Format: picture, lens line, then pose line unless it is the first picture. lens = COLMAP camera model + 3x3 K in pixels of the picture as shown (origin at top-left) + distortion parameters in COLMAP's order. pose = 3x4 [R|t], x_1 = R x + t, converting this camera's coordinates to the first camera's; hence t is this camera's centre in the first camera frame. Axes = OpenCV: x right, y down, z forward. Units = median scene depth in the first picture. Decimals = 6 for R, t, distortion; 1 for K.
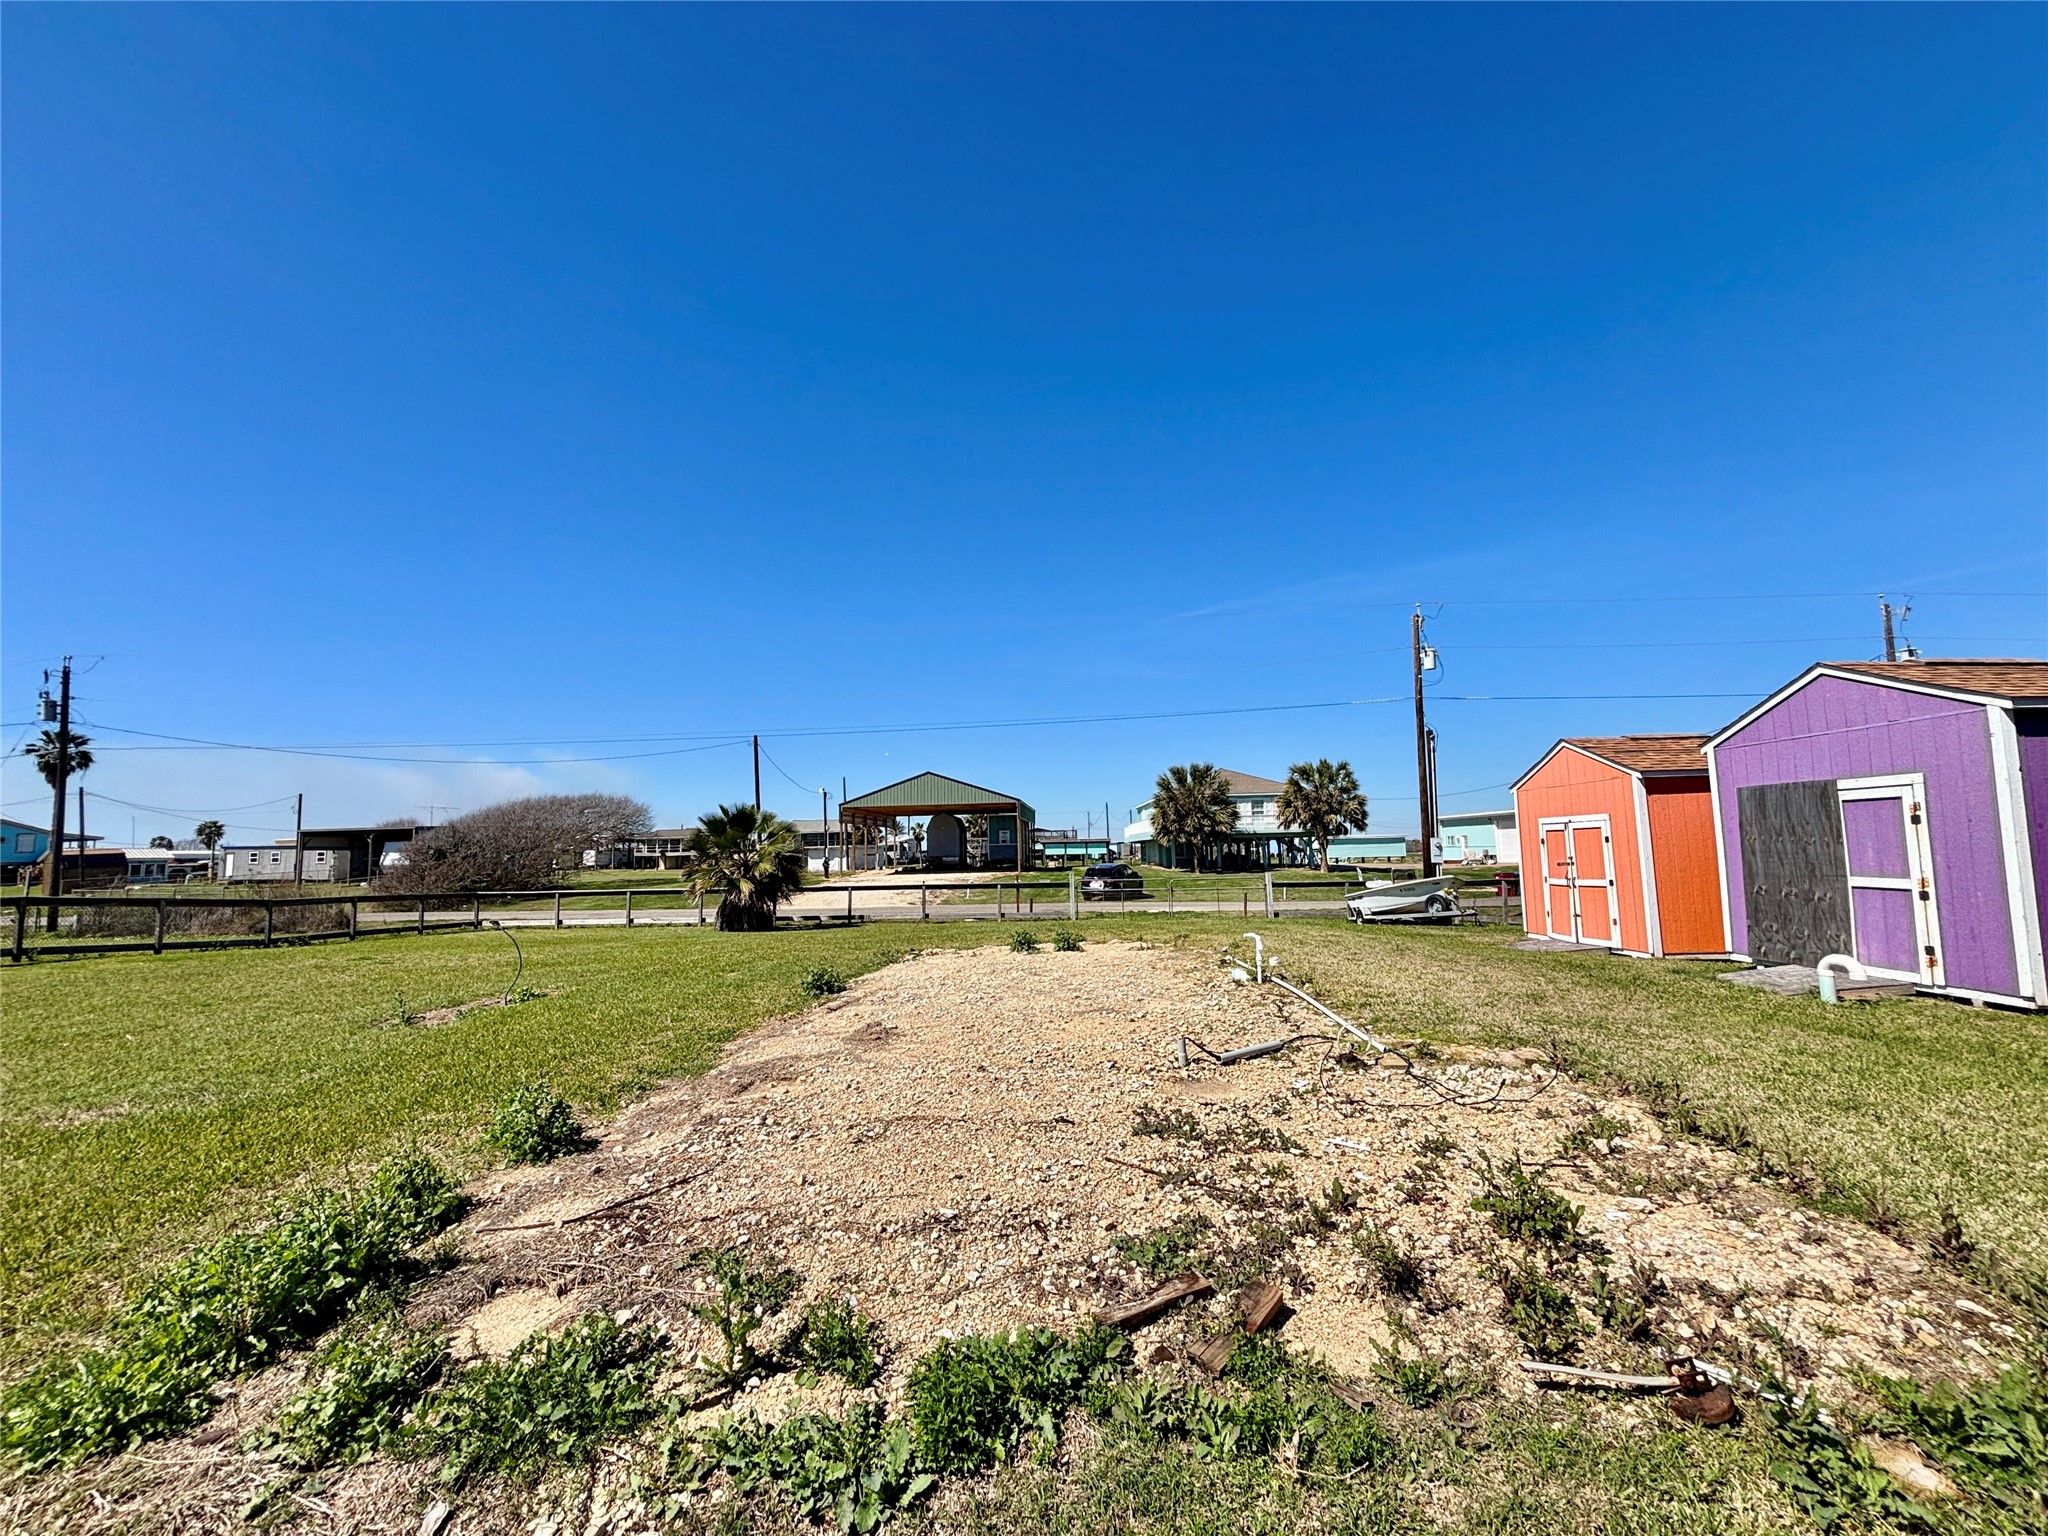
lens RADIAL K [[825.0, 0, 1020.6], [0, 825.0, 775.1], [0, 0, 1]] dist [0.002813, 0.000818]
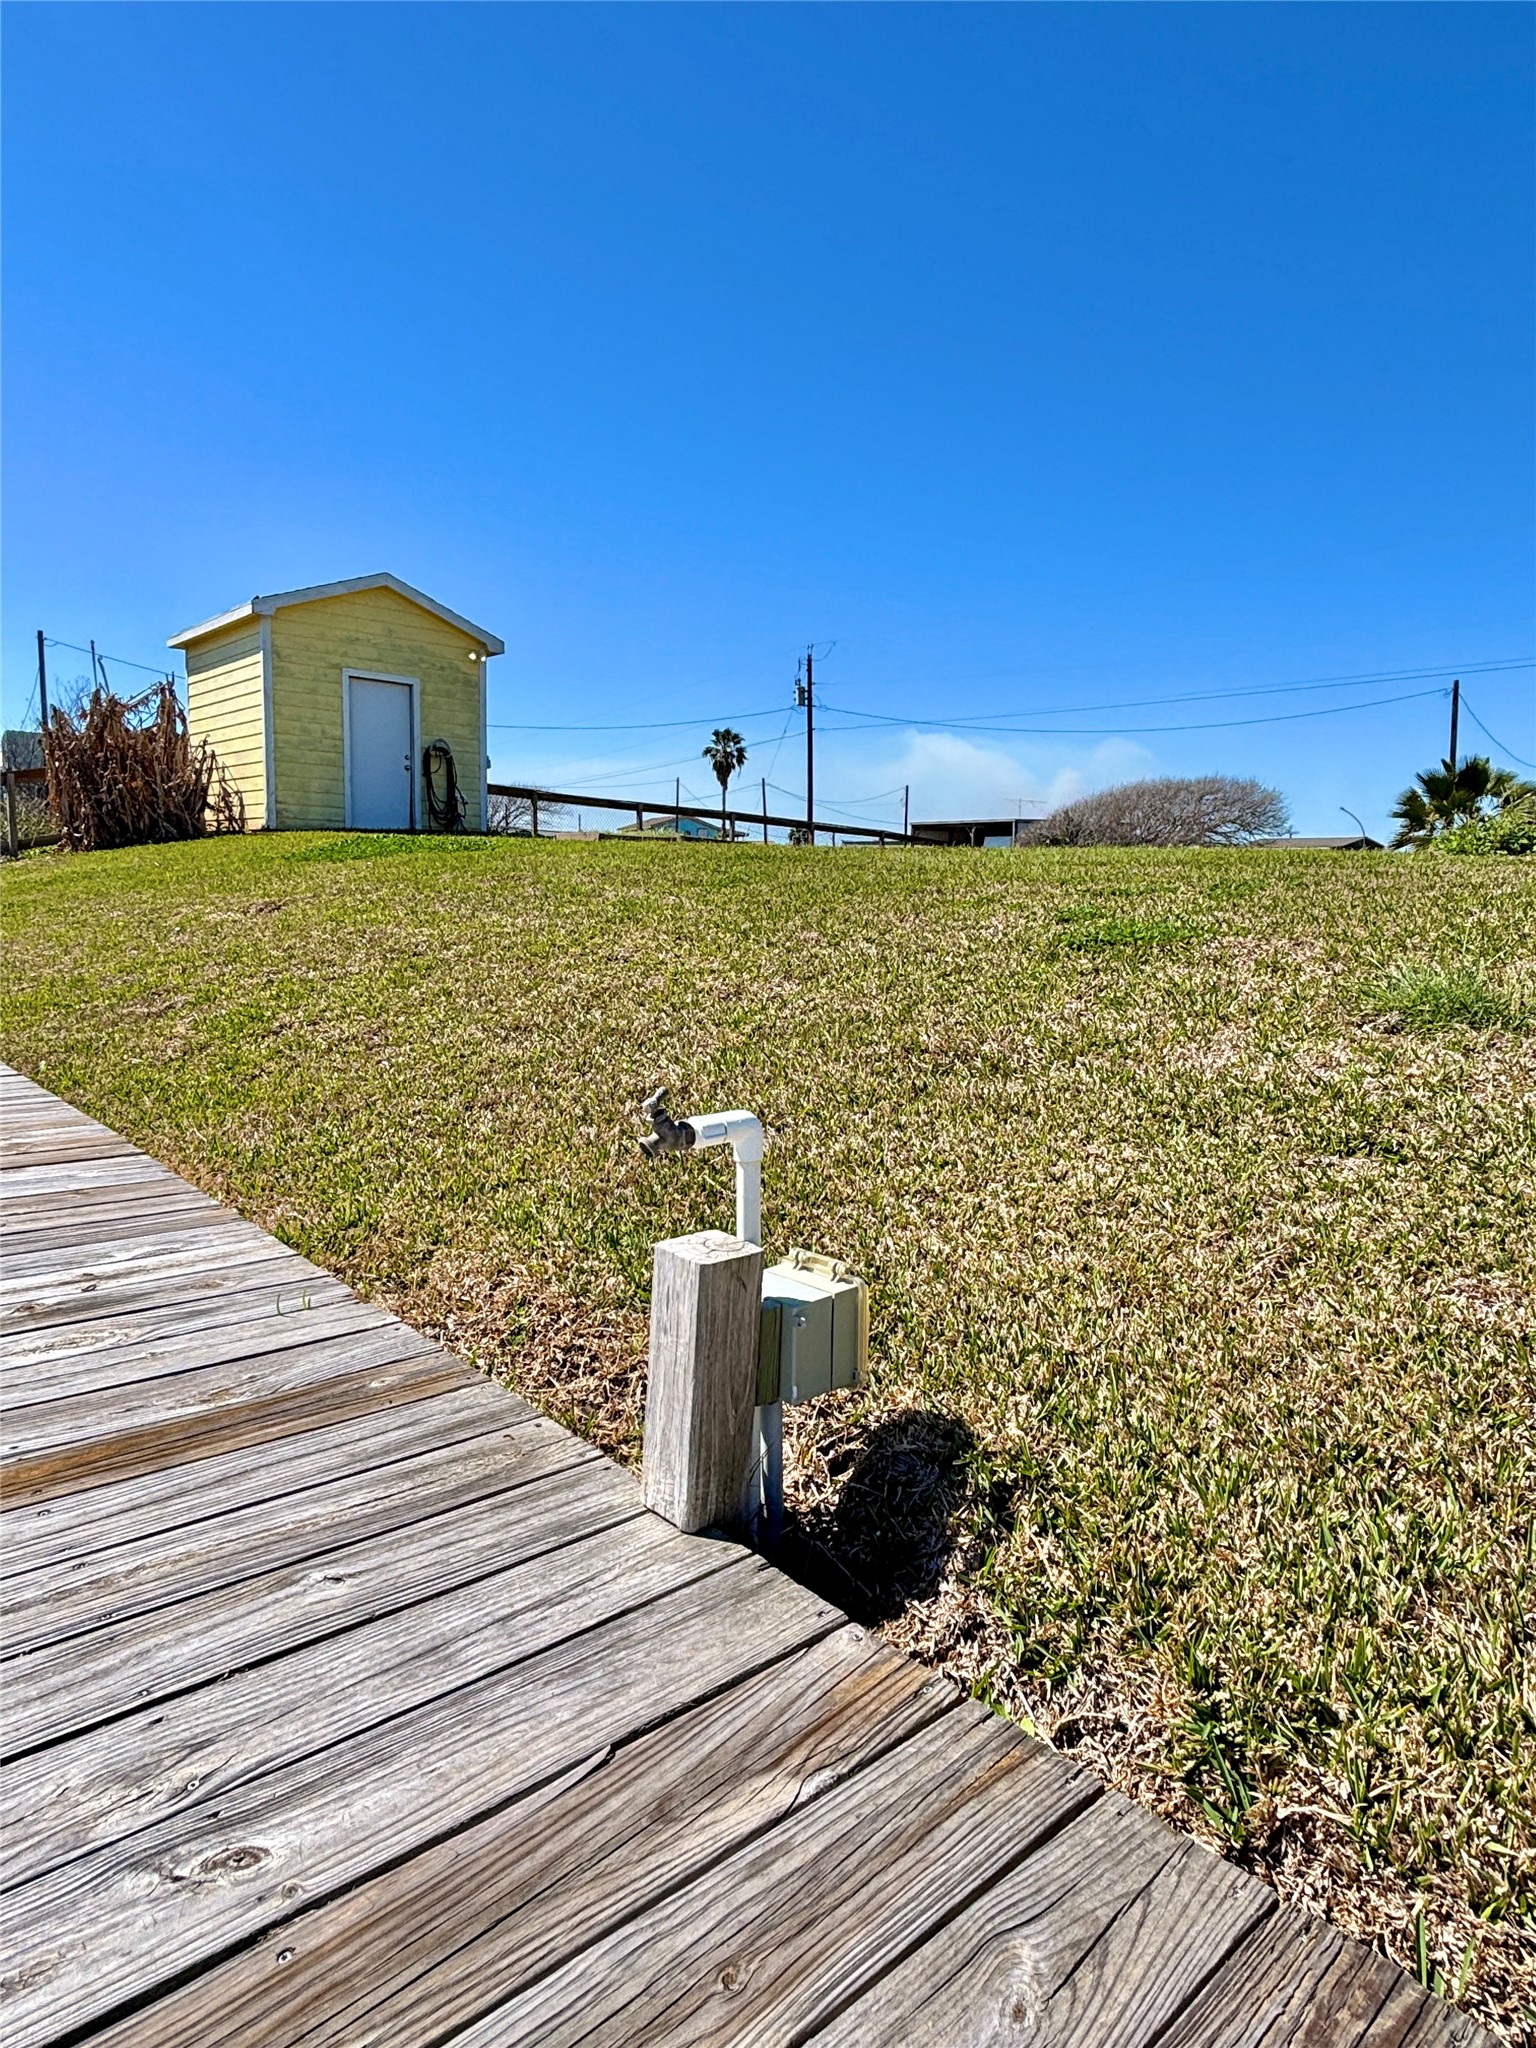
lens RADIAL K [[1198.8, 0, 777.5], [0, 1198.8, 1028.6], [0, 0, 1]] dist [0.021203, 0.000116]
pose [[0.717865, 0.125219, -0.684828, 0.001419], [0.020179, 0.979535, 0.200258, 0.040793], [0.695890, -0.157578, 0.700648, -0.264789]]
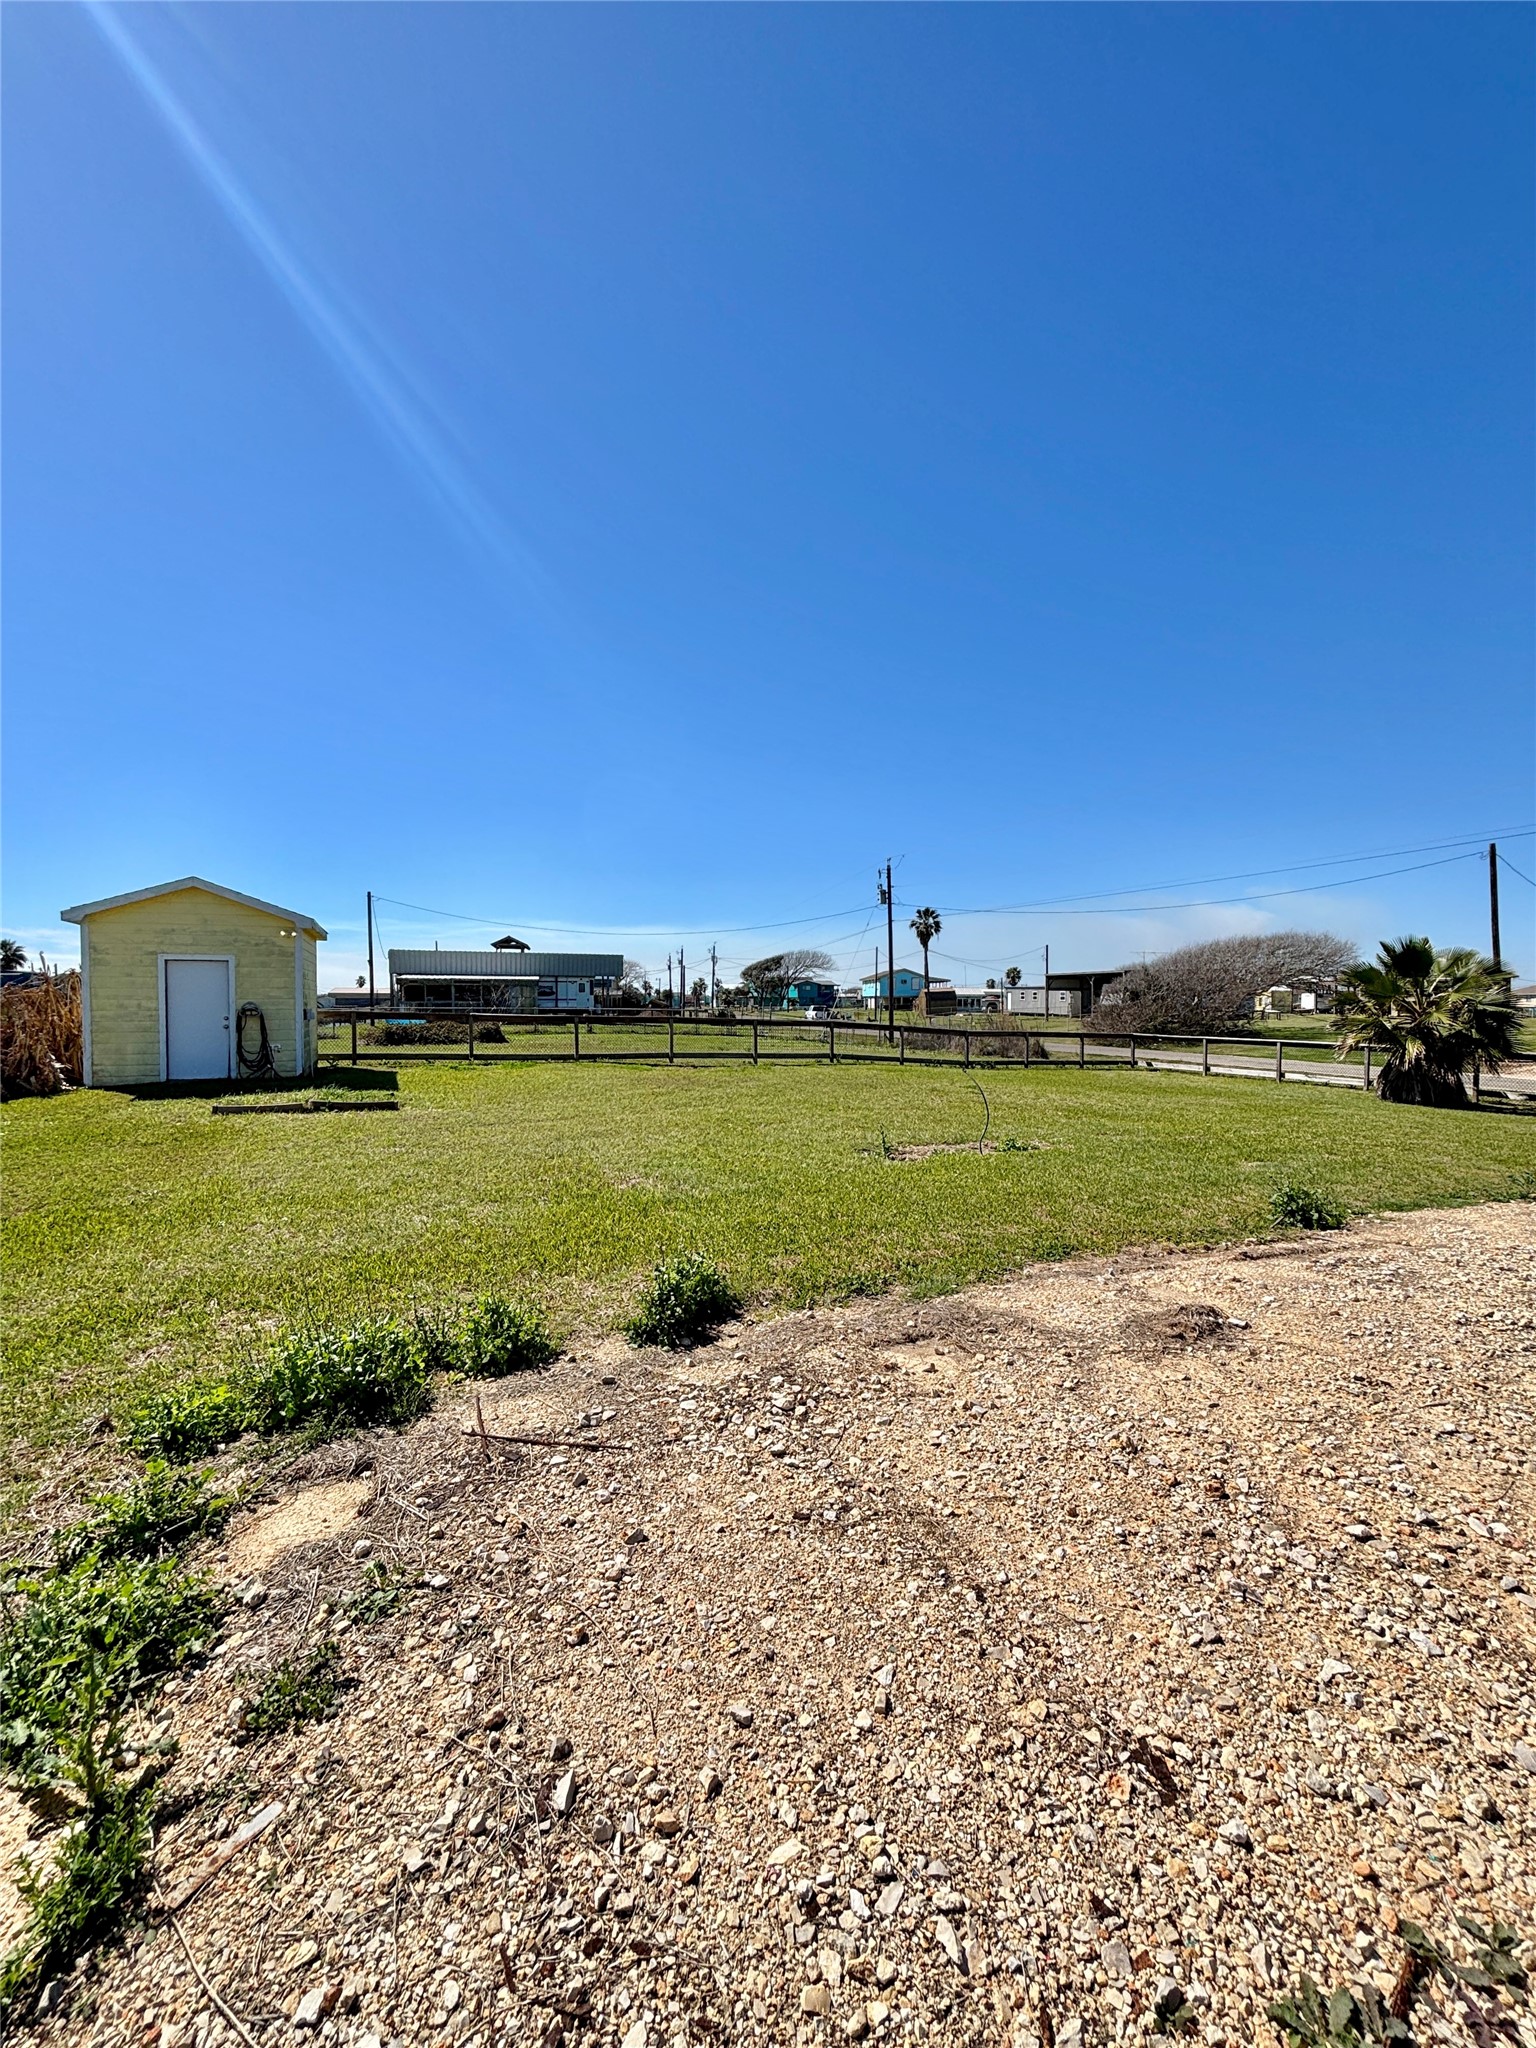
lens RADIAL K [[825.0, 0, 764.4], [0, 825.0, 1001.4], [0, 0, 1]] dist [0.002813, 0.000818]
pose [[0.470840, 0.021475, -0.881957, 0.041495], [0.068548, 0.995791, 0.060842, 0.006450], [0.879551, -0.089103, 0.467386, 0.104877]]
